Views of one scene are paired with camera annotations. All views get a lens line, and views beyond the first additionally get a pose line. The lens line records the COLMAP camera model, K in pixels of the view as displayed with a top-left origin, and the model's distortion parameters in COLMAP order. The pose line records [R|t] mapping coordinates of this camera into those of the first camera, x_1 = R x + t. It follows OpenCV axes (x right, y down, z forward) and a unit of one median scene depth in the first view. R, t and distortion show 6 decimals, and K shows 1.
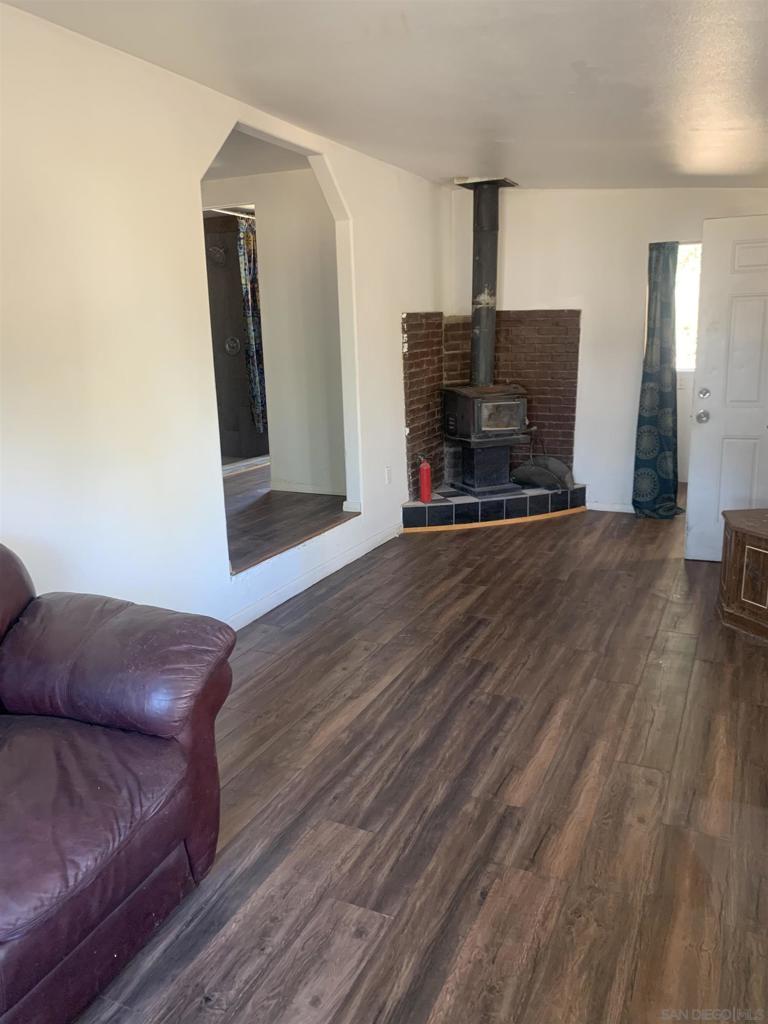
lens RADIAL K [[800.0, 0, 392.6], [0, 800.0, 512.2], [0, 0, 1]] dist [0.095285, -0.140442]
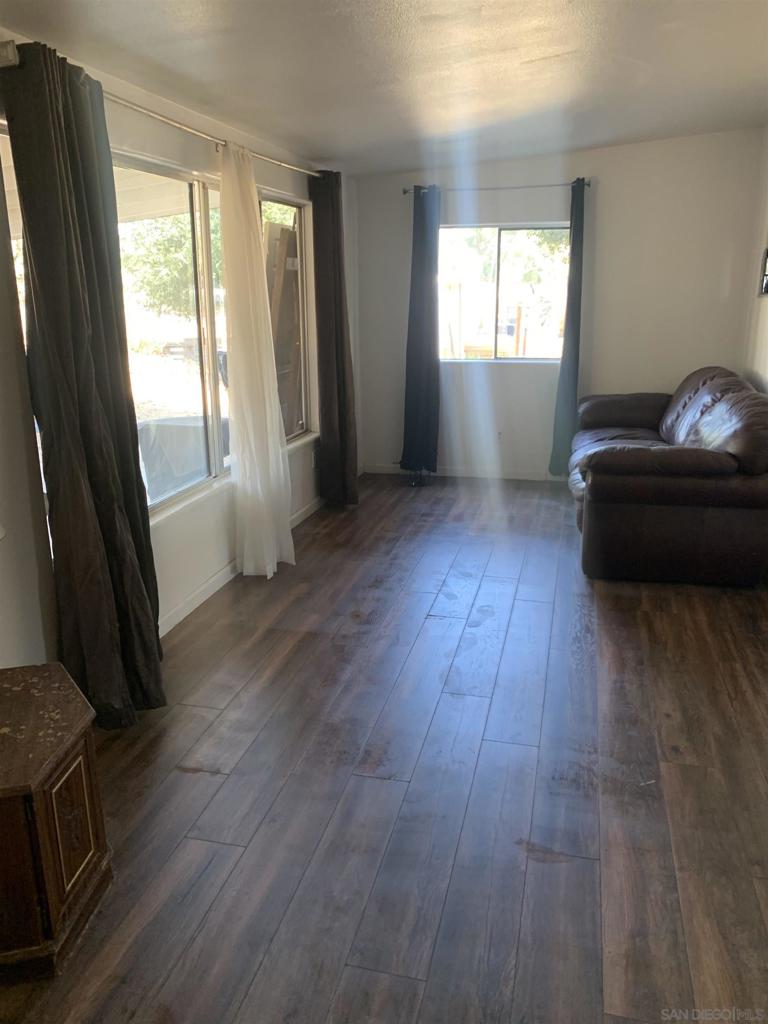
lens RADIAL K [[800.0, 0, 392.6], [0, 800.0, 512.2], [0, 0, 1]] dist [0.095285, -0.140442]
pose [[-0.980481, 0.081011, -0.179148, 0.295119], [-0.016167, 0.874865, 0.484097, -0.323692], [0.195947, 0.477544, -0.856479, 1.341269]]
